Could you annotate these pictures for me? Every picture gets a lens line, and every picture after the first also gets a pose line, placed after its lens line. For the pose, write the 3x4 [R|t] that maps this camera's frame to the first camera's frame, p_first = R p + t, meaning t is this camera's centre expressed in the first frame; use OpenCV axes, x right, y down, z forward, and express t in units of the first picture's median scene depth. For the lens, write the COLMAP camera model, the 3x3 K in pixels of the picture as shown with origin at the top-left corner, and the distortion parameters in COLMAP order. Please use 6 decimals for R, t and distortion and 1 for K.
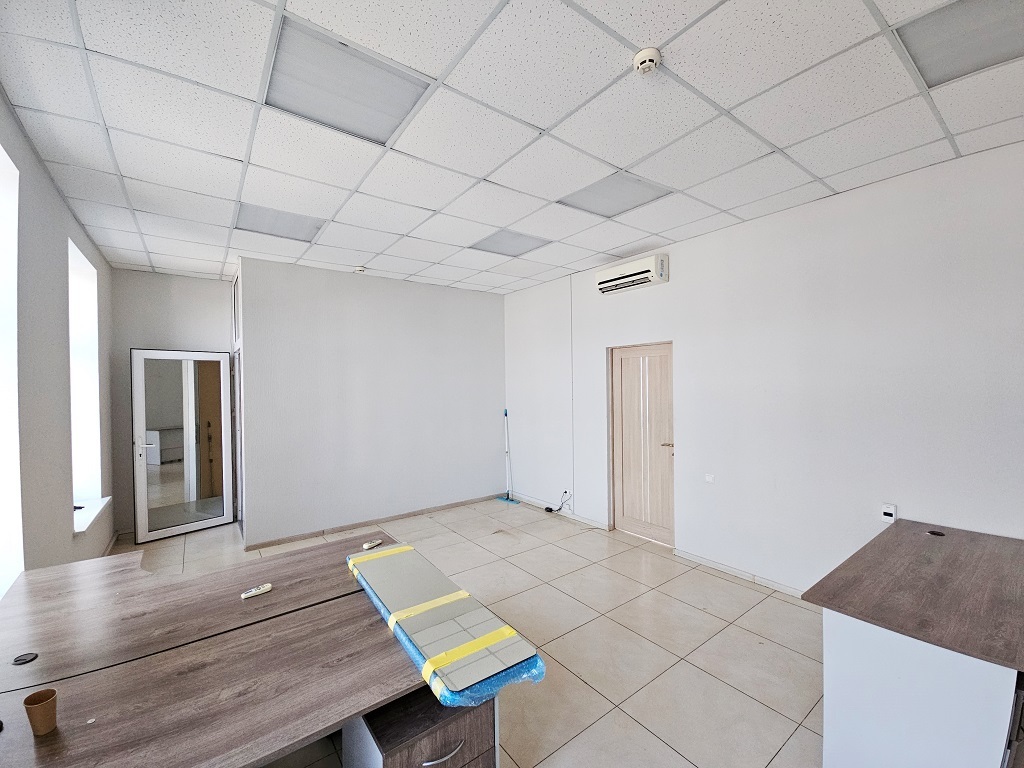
lens RADIAL K [[416.8, 0, 507.1], [0, 416.8, 387.8], [0, 0, 1]] dist [0.002699, -0.000133]
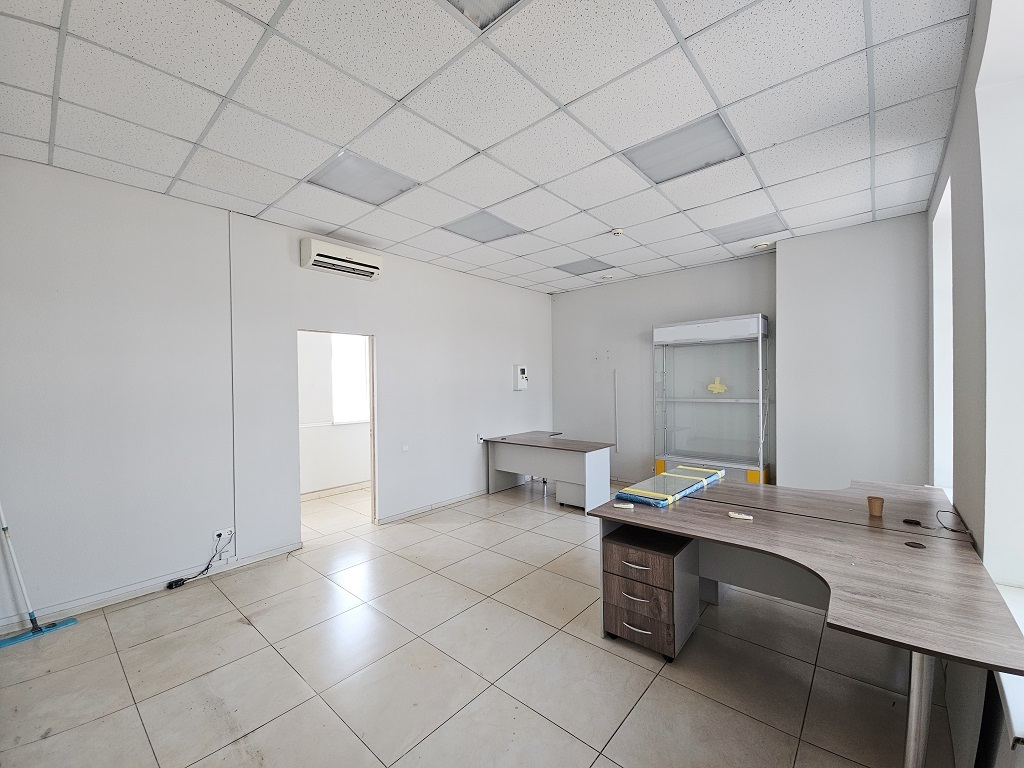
lens RADIAL K [[416.8, 0, 507.1], [0, 416.8, 387.8], [0, 0, 1]] dist [0.002699, -0.000133]
pose [[-0.208195, 0.005585, 0.978071, -0.805458], [0.023530, 0.999723, -0.000700, 0.039547], [-0.977804, 0.022868, -0.208269, 0.926476]]
